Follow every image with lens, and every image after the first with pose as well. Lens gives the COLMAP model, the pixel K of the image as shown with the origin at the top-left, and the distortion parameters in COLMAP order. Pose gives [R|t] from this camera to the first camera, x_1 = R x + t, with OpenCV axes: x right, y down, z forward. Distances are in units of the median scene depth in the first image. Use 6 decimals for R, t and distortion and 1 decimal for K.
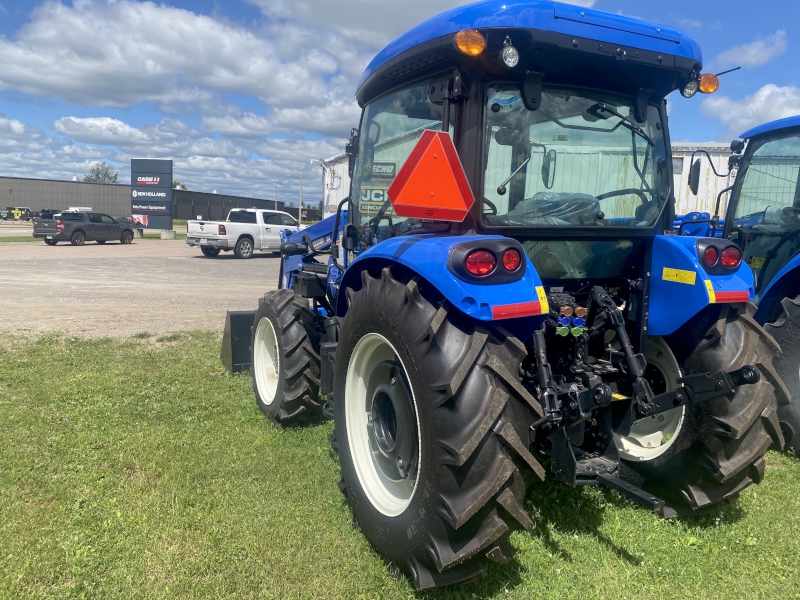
lens RADIAL K [[667.1, 0, 400.0], [0, 667.1, 300.0], [0, 0, 1]] dist [0.053510, -0.002289]
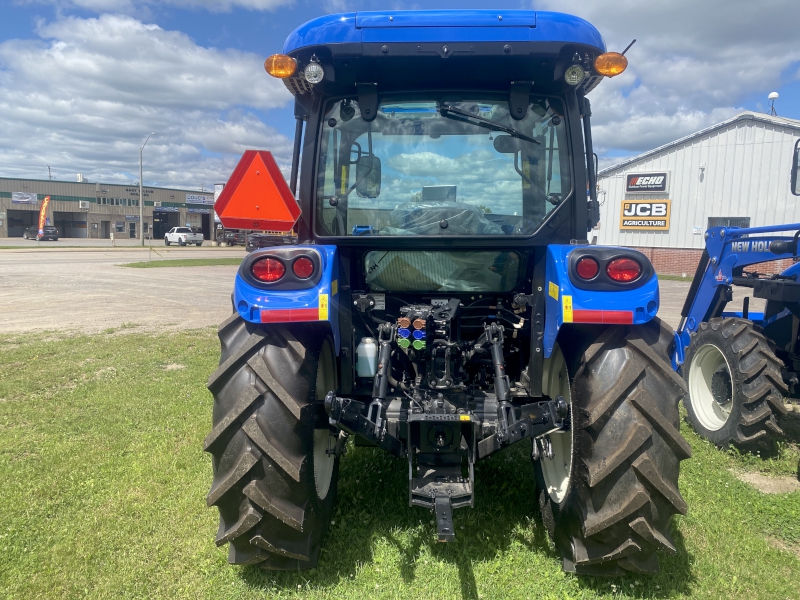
lens RADIAL K [[648.5, 0, 400.0], [0, 648.5, 300.0], [0, 0, 1]] dist [0.099360, -0.008227]
pose [[0.862962, 0.033246, -0.504173, 0.635703], [-0.046822, 0.998801, -0.014280, -0.002191], [0.503094, 0.035929, 0.863485, 0.156051]]
